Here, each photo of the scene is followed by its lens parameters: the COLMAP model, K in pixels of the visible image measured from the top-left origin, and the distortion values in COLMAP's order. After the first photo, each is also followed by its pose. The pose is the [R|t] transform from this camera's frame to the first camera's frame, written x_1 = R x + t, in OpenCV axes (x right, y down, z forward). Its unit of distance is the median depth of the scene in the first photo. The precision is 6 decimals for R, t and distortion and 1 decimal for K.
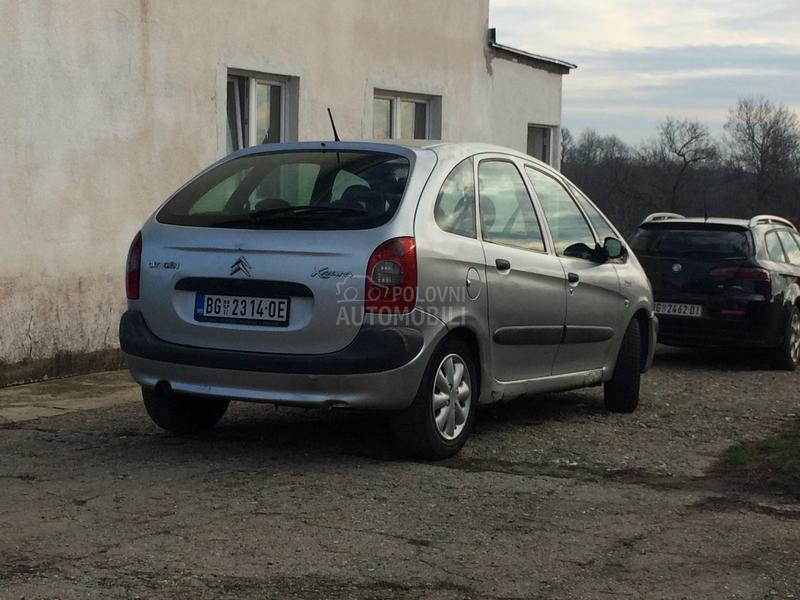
lens RADIAL K [[1370.6, 0, 402.2], [0, 1370.6, 287.7], [0, 0, 1]] dist [0.026308, 0.106153]
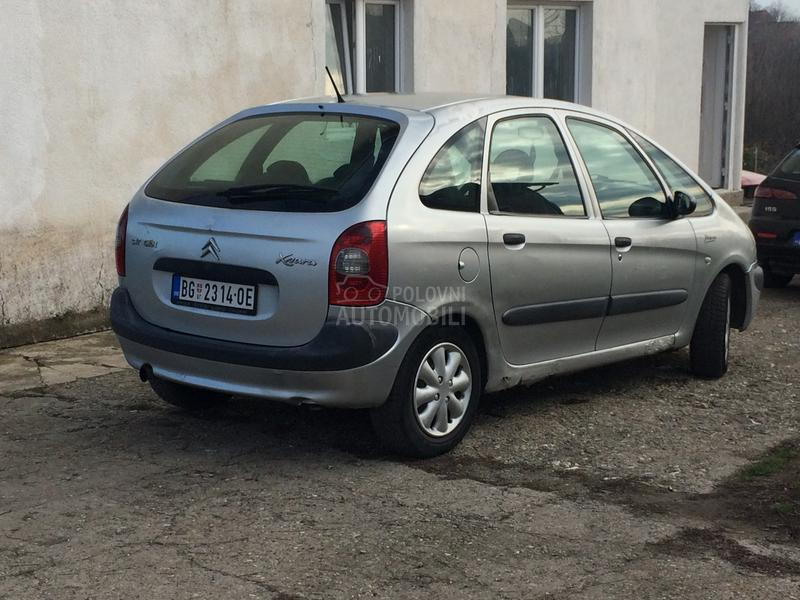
lens RADIAL K [[1369.7, 0, 400.0], [0, 1369.7, 300.0], [0, 0, 1]] dist [0.040686, -0.000557]
pose [[0.981699, 0.013275, -0.189975, 0.181249], [0.005665, 0.995090, 0.098808, -0.070414], [0.190354, -0.098076, 0.976804, 0.107758]]
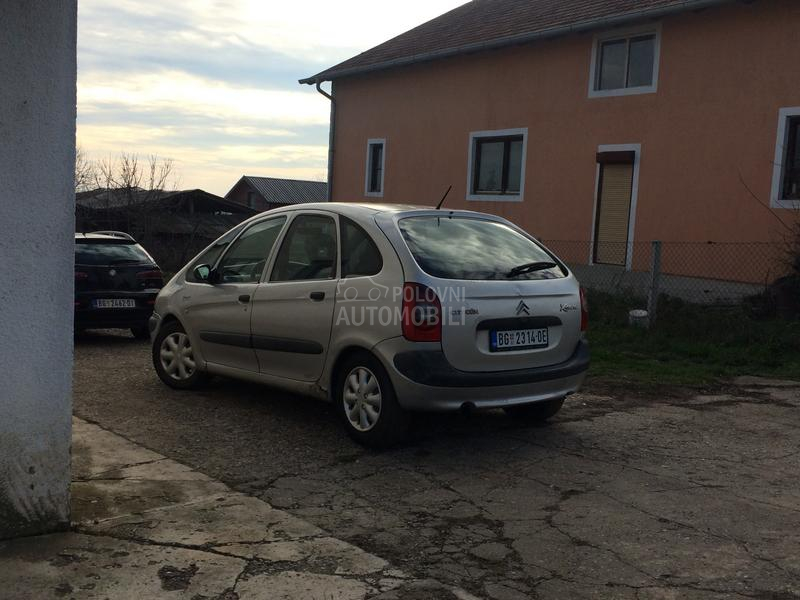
lens RADIAL K [[897.2, 0, 400.0], [0, 897.2, 300.0], [0, 0, 1]] dist [0.047091, 0.009931]
pose [[0.414297, -0.080824, 0.906546, -0.957867], [0.027643, 0.996707, 0.076230, -0.093227], [-0.909722, -0.006523, 0.415167, 0.718756]]
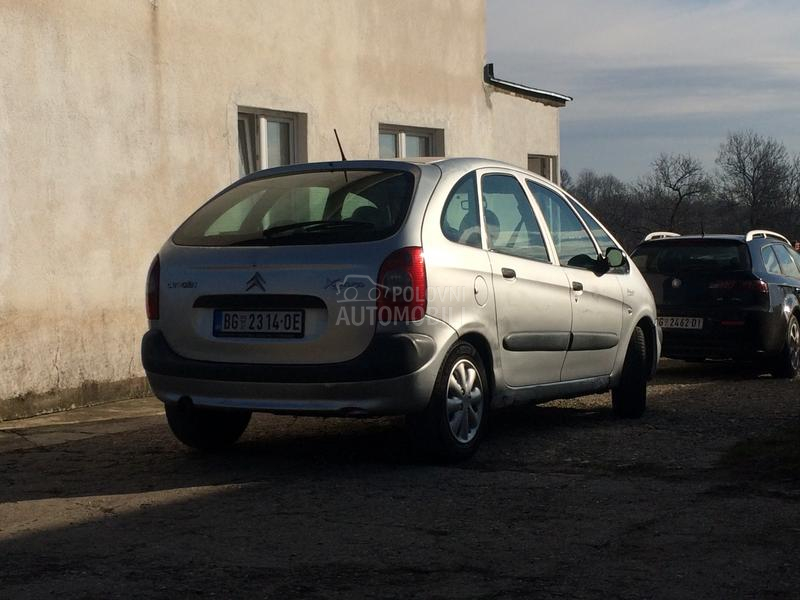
lens RADIAL K [[1309.9, 0, 400.0], [0, 1309.9, 300.0], [0, 0, 1]] dist [0.037382, 0.036034]
pose [[0.999205, -0.038600, -0.009989, 0.000489], [0.038378, 0.999032, -0.021493, 0.022805], [0.010809, 0.021093, 0.999719, 0.011827]]
